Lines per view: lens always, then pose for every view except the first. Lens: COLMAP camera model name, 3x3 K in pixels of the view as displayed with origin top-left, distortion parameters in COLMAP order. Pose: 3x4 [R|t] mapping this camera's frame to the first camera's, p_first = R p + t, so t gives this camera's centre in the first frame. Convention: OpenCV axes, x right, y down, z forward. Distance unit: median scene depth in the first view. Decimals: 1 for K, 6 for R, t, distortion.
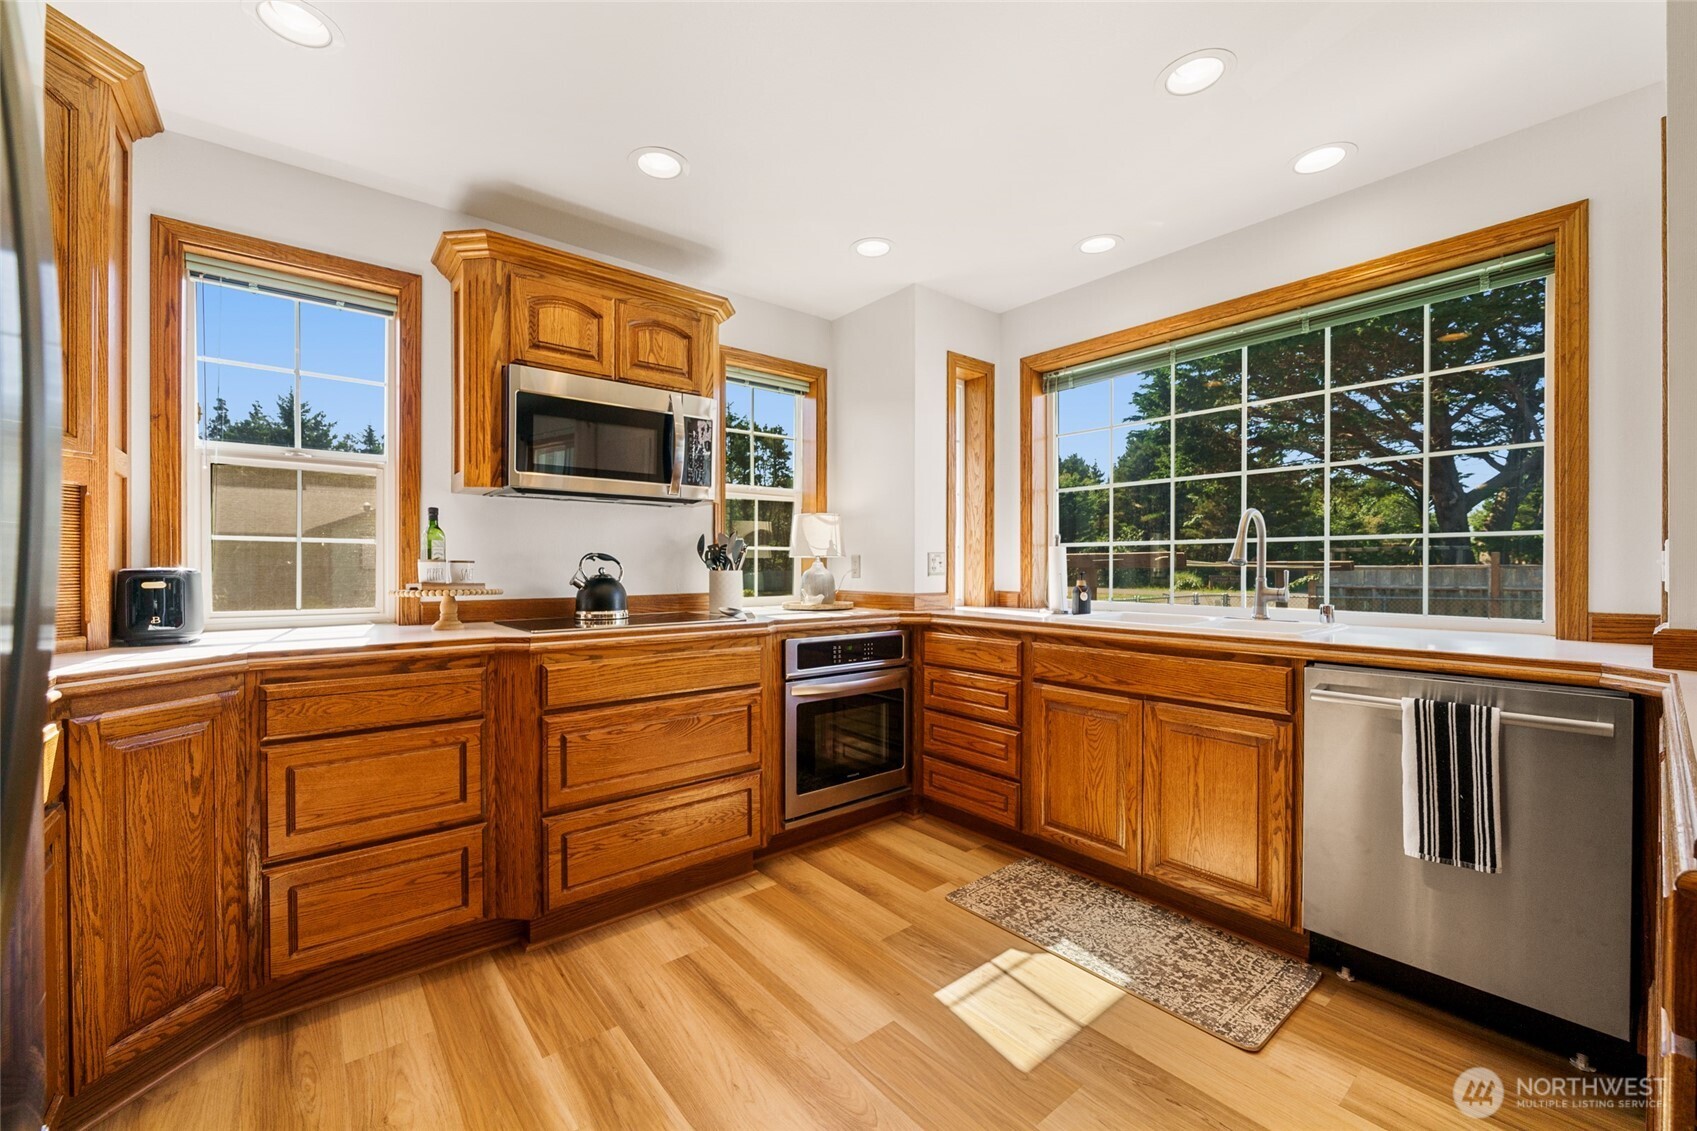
lens RADIAL K [[682.1, 0, 845.5], [0, 682.1, 568.0], [0, 0, 1]] dist [-0.007785, 0.000526]
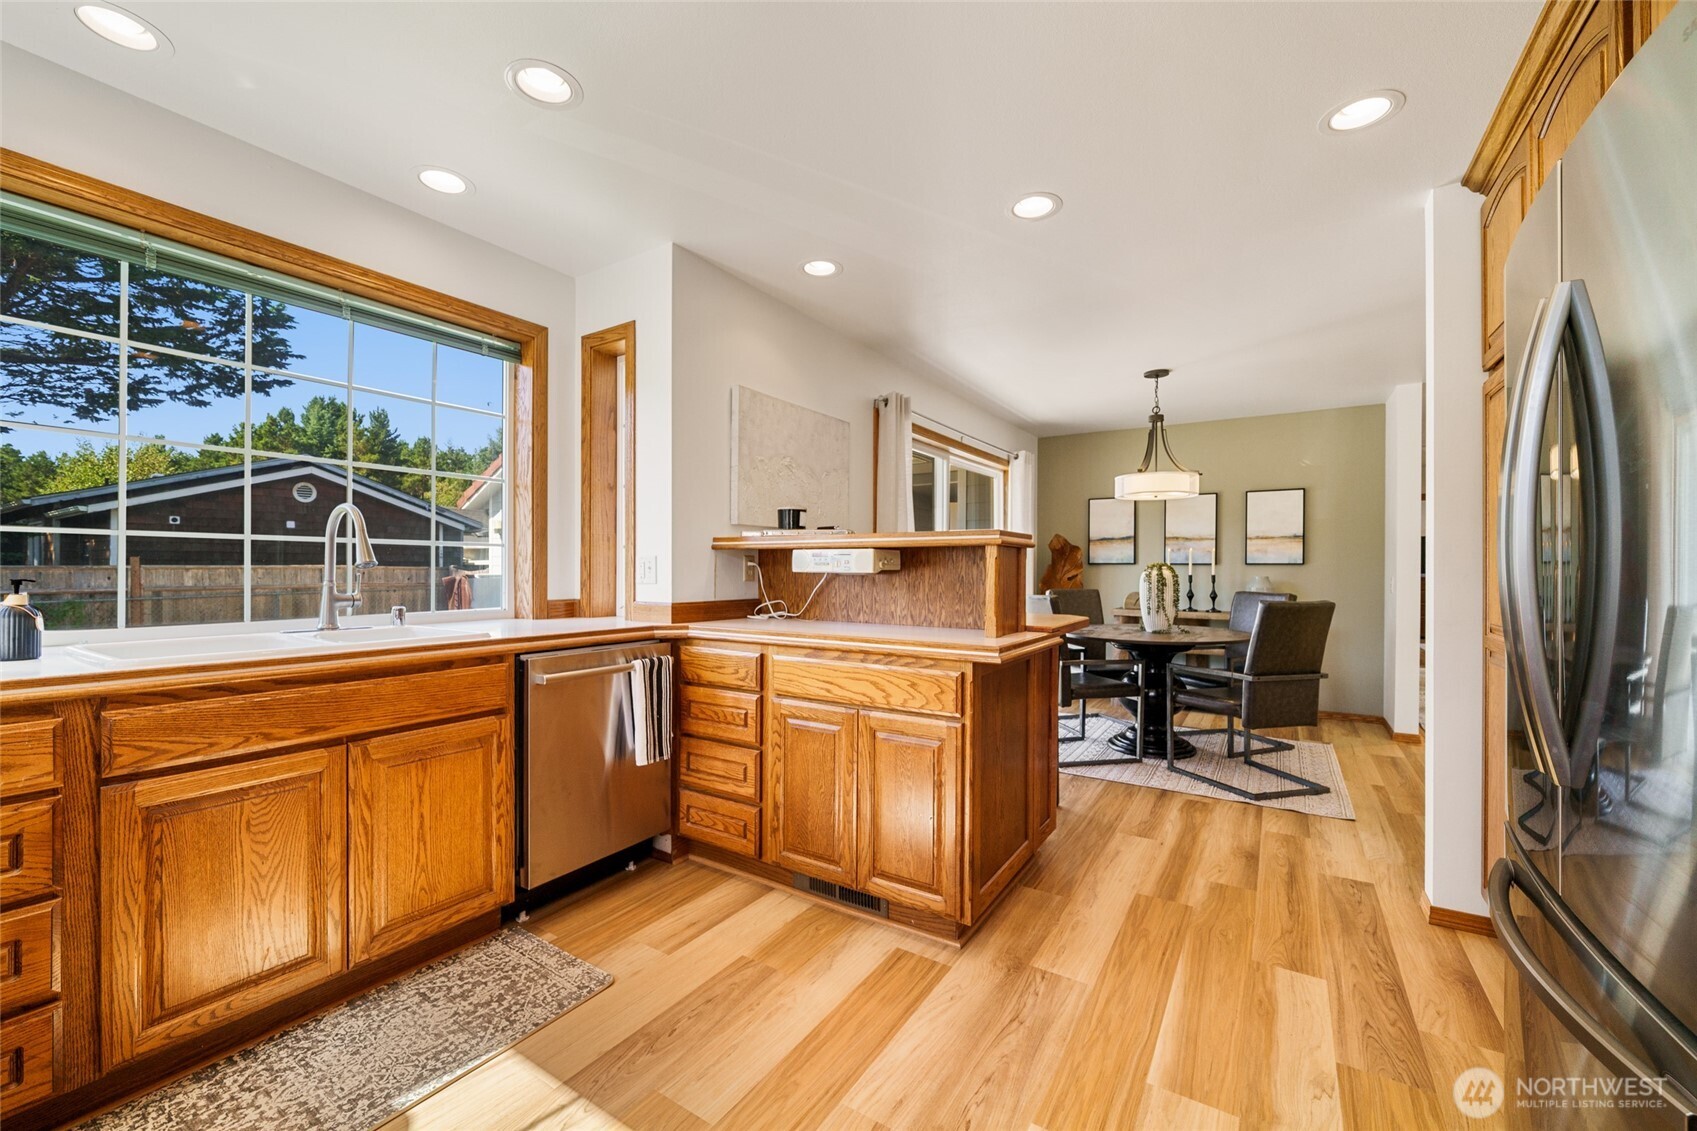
lens RADIAL K [[682.1, 0, 835.2], [0, 682.1, 570.4], [0, 0, 1]] dist [-0.007785, 0.000526]
pose [[-0.309714, -0.001004, 0.950829, -0.473379], [0.002210, 0.999996, 0.001776, -0.001401], [-0.950827, 0.002652, -0.309711, 0.730448]]
